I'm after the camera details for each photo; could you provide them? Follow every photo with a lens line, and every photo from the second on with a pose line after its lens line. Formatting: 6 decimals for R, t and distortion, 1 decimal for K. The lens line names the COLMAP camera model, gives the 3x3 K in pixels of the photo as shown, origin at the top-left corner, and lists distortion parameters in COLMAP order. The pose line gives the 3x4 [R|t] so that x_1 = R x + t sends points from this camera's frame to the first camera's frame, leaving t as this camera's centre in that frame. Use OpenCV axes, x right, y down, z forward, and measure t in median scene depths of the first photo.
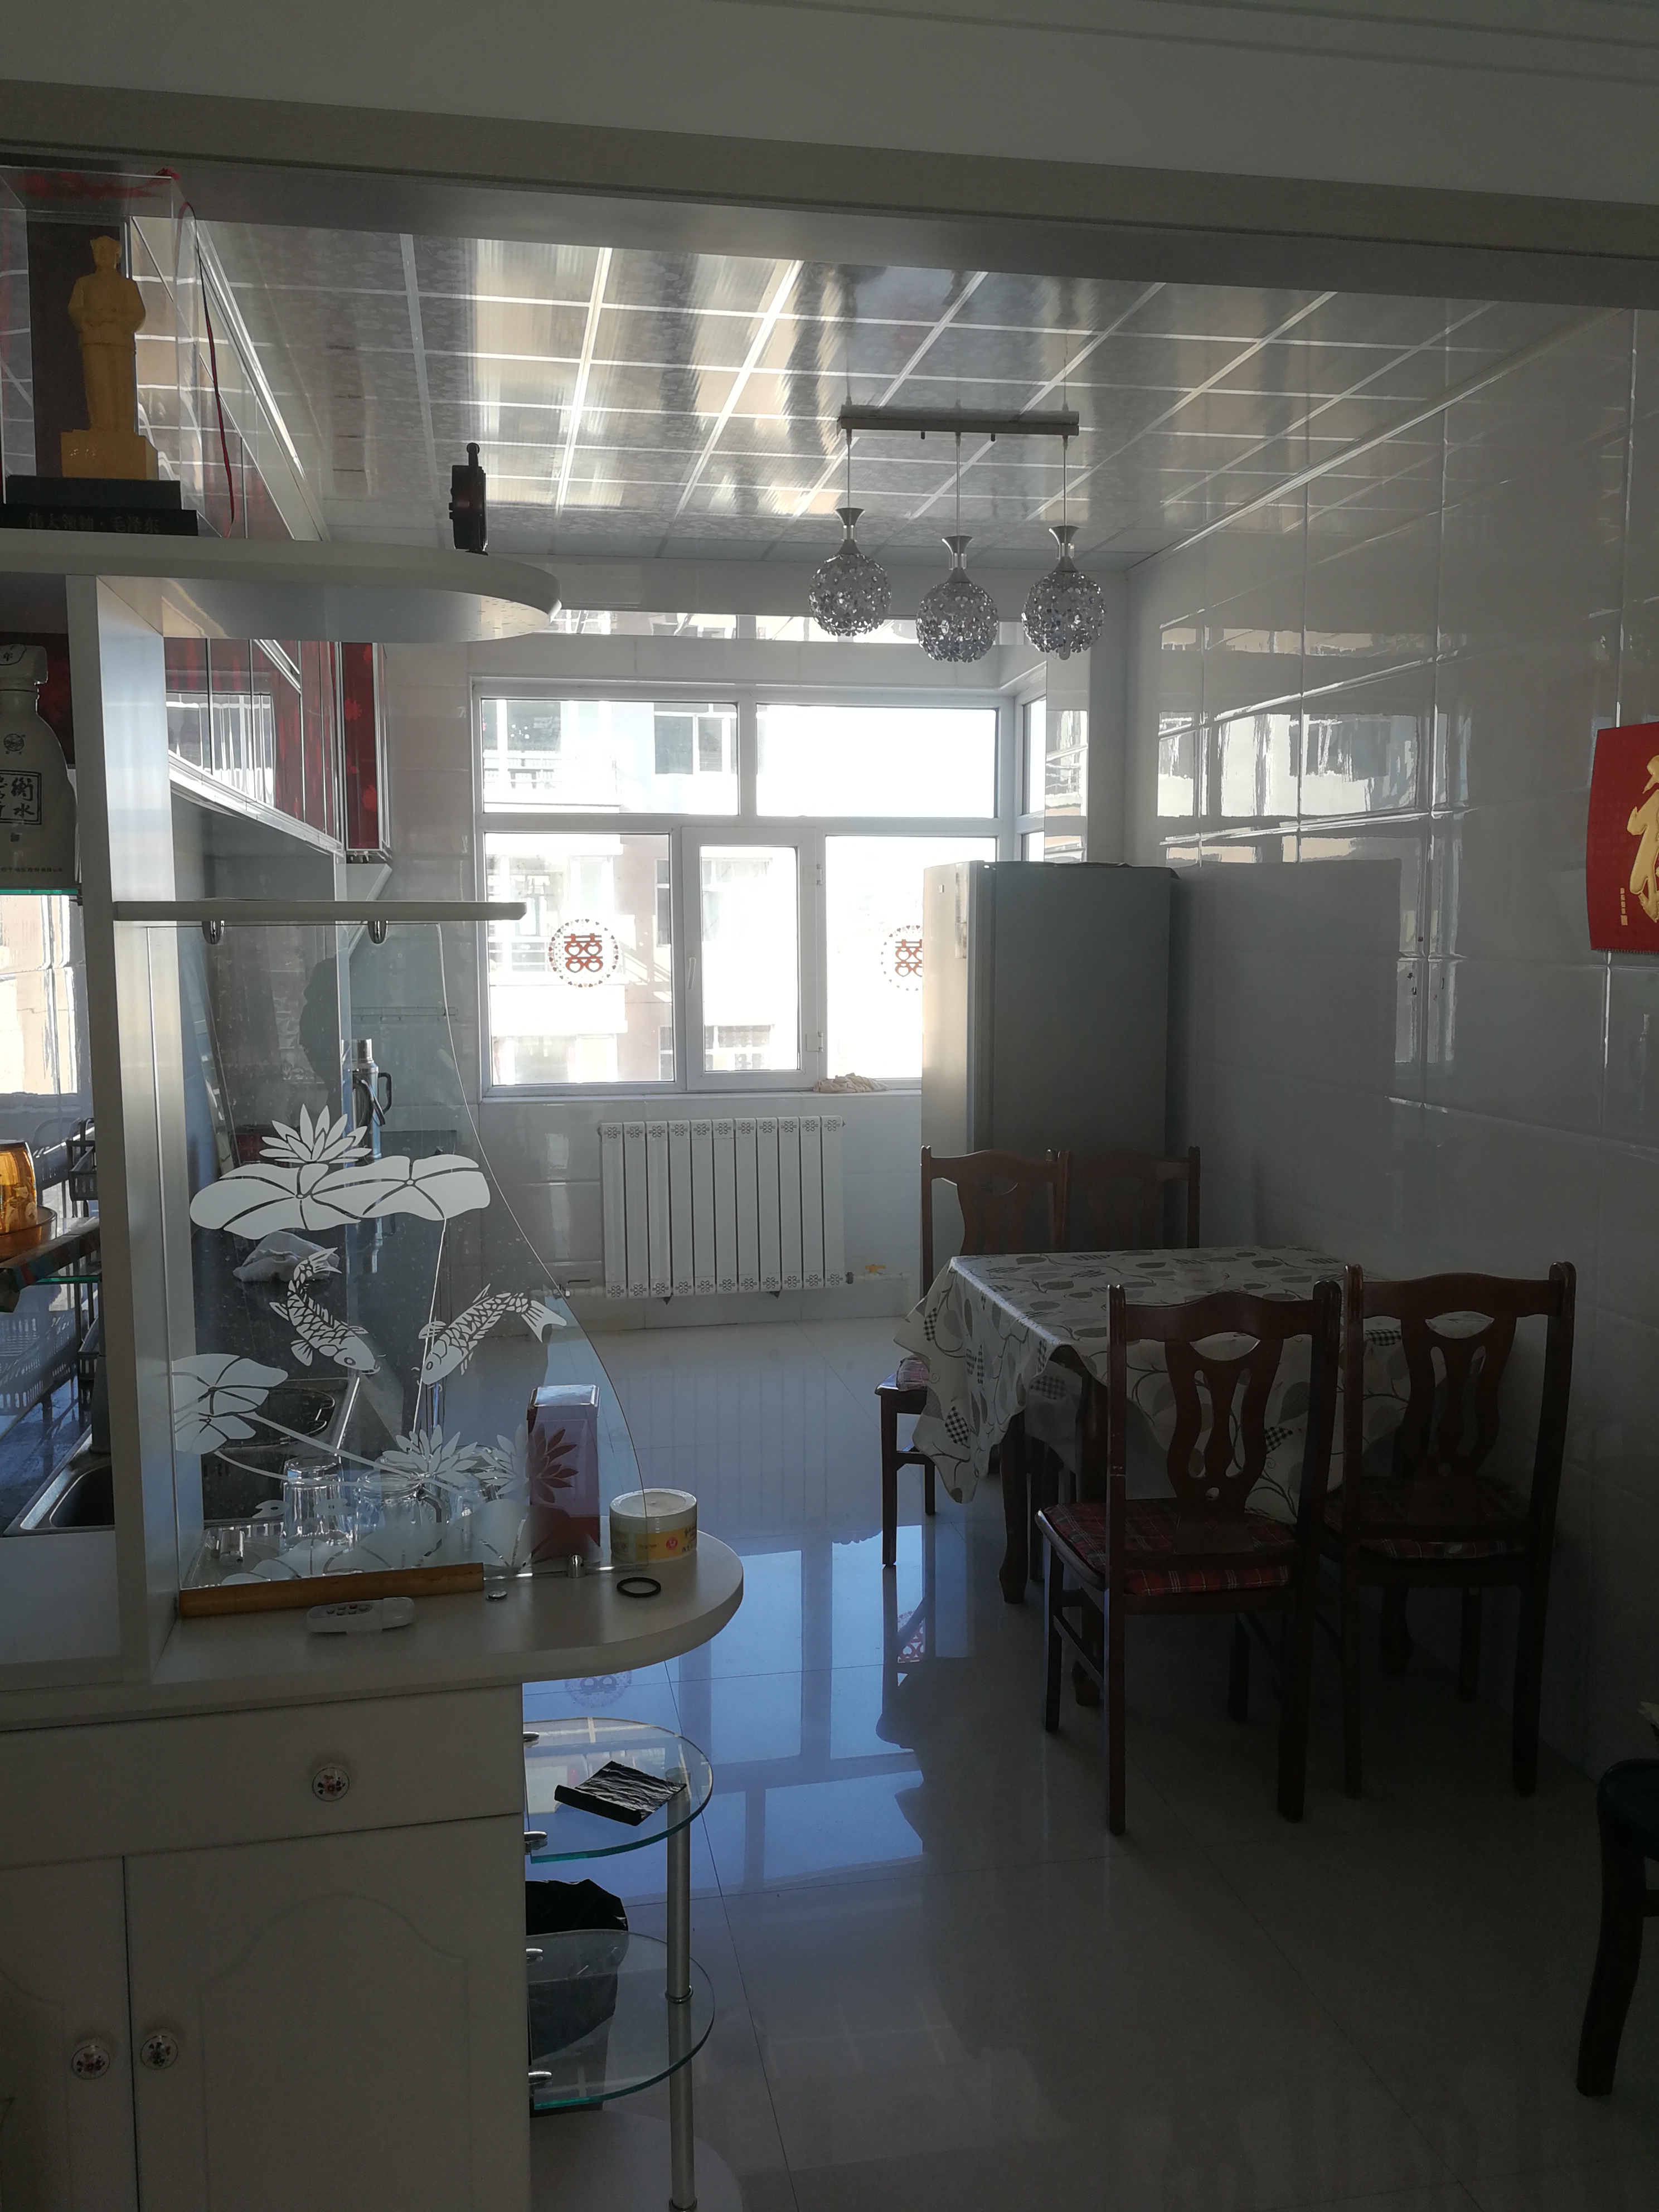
lens RADIAL K [[1755.9, 0, 829.5], [0, 1755.9, 1106.0], [0, 0, 1]] dist [0.008440, -0.011605]
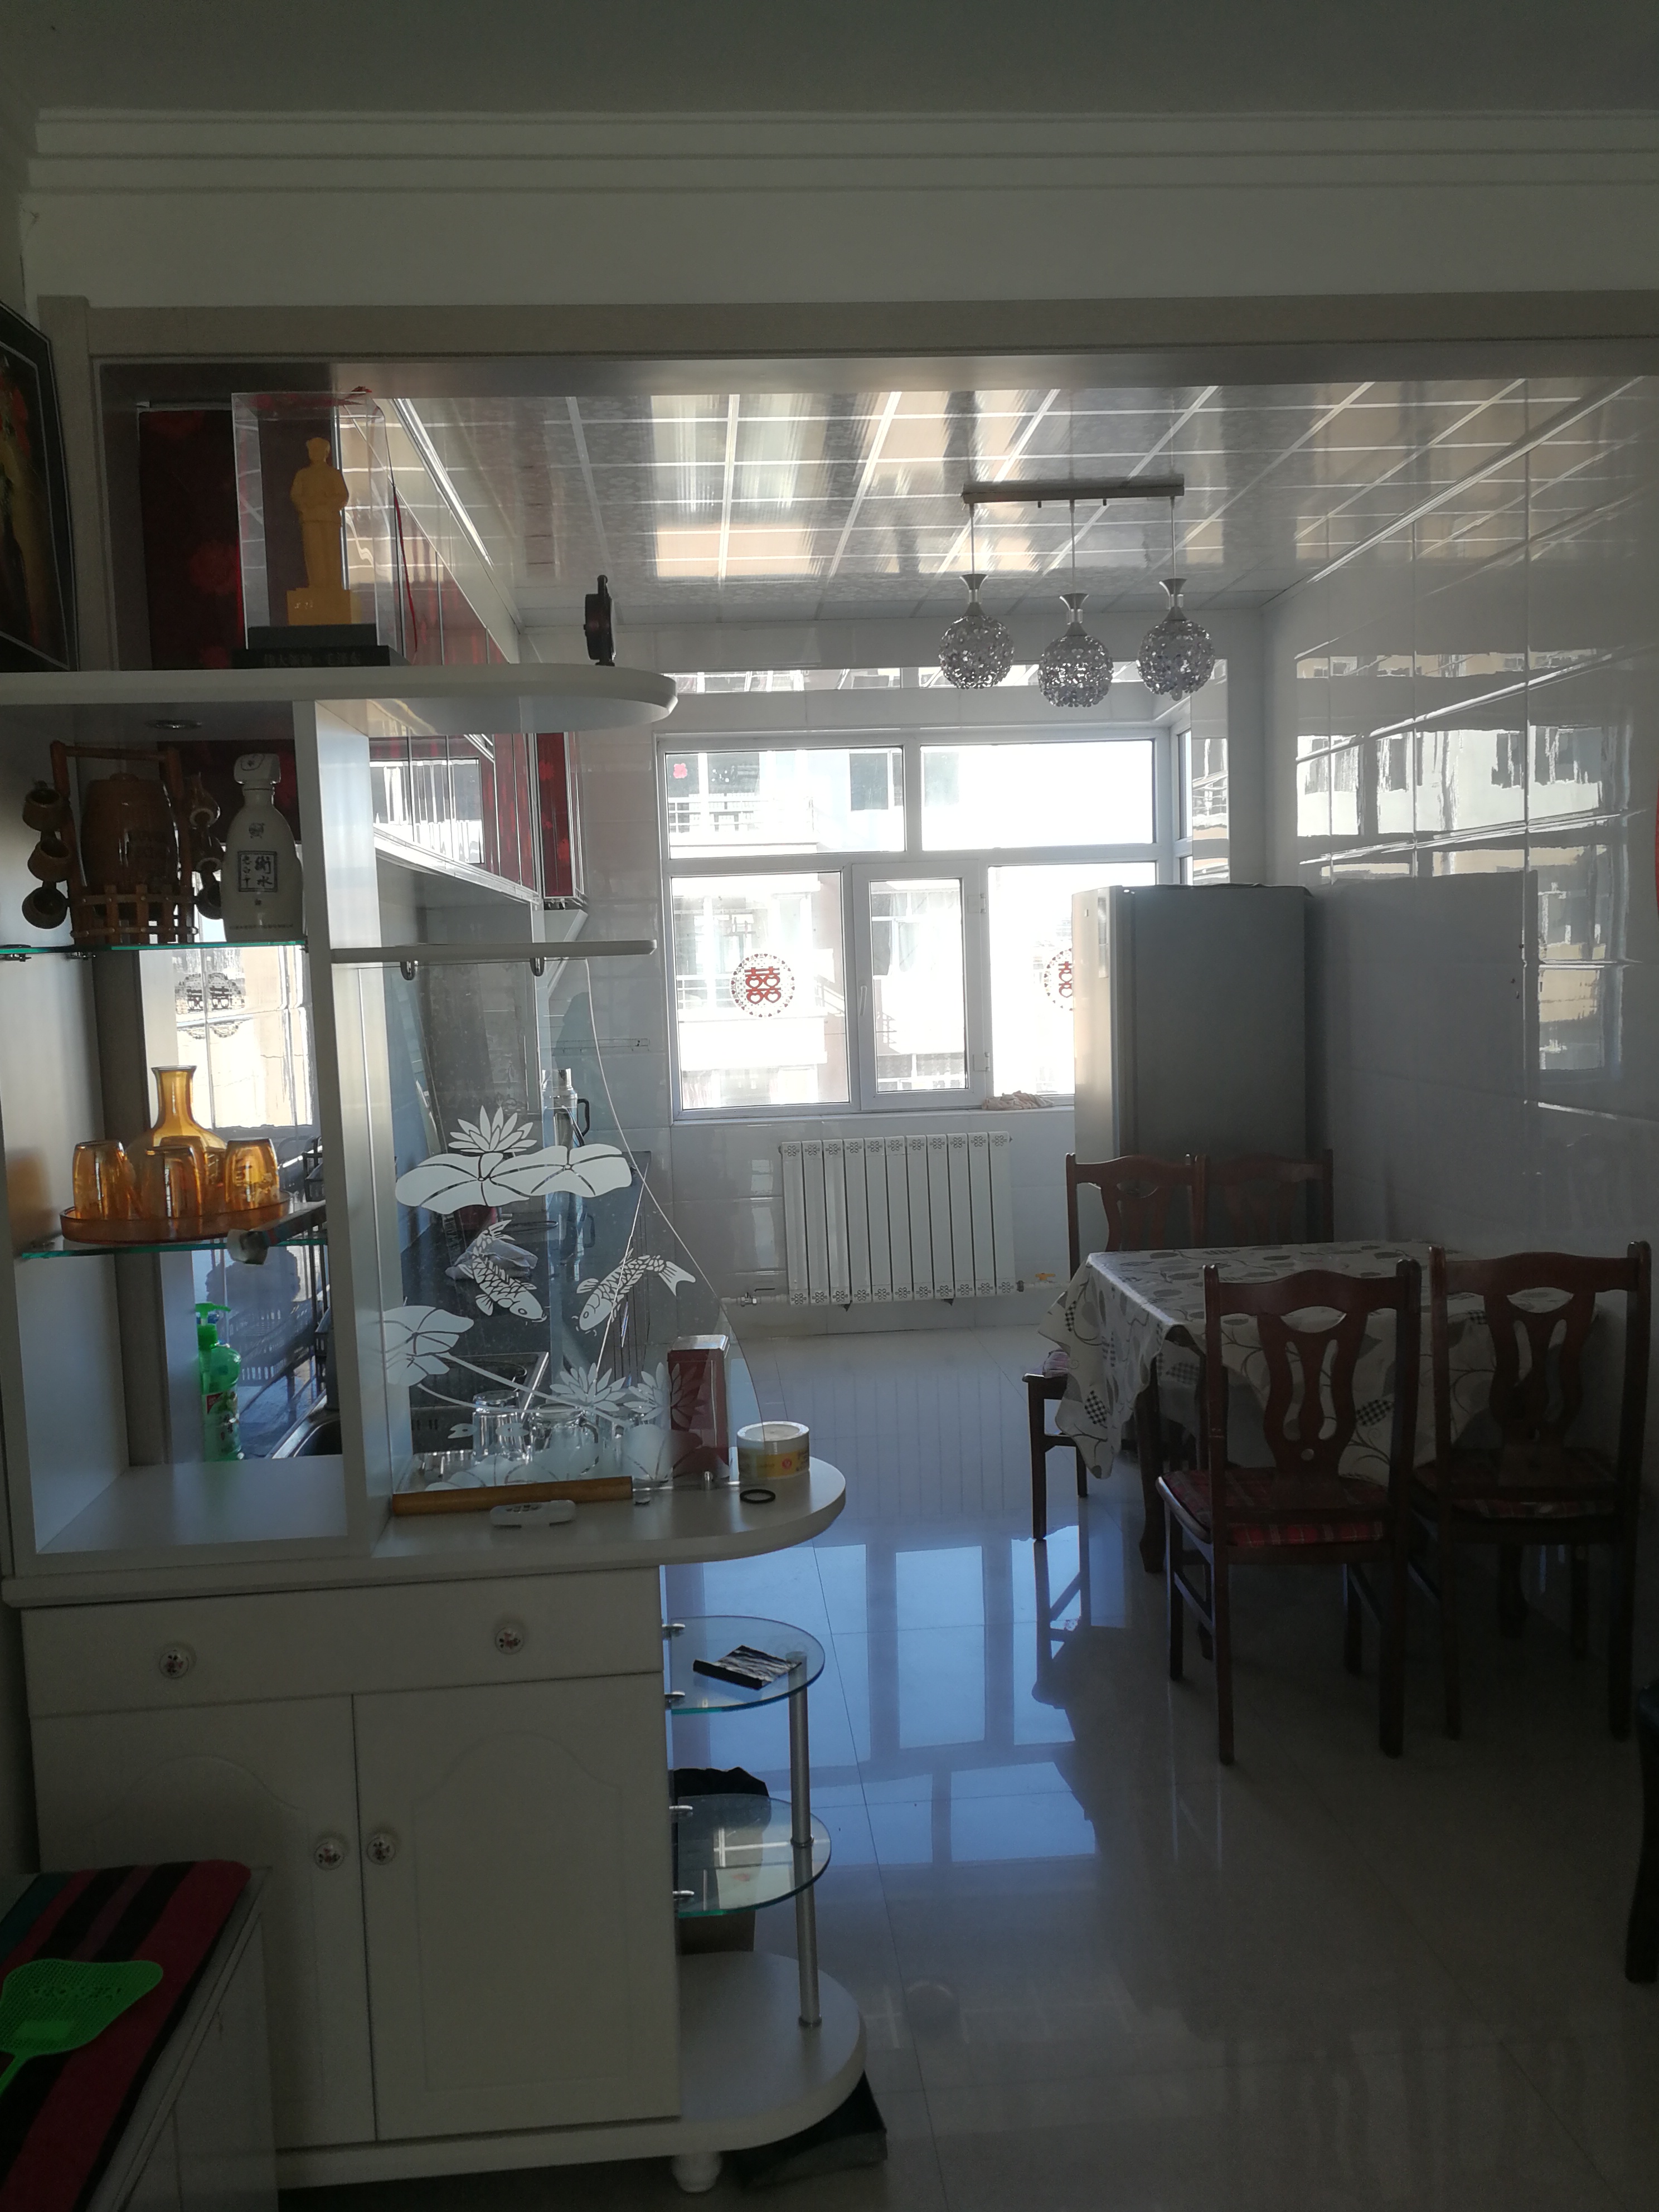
lens RADIAL K [[1738.4, 0, 843.2], [0, 1738.4, 1105.0], [0, 0, 1]] dist [0.008879, 0.001503]
pose [[0.993768, -0.023585, -0.108941, 0.047127], [0.021714, 0.999596, -0.018326, 0.013799], [0.109330, 0.015847, 0.993879, -0.104865]]
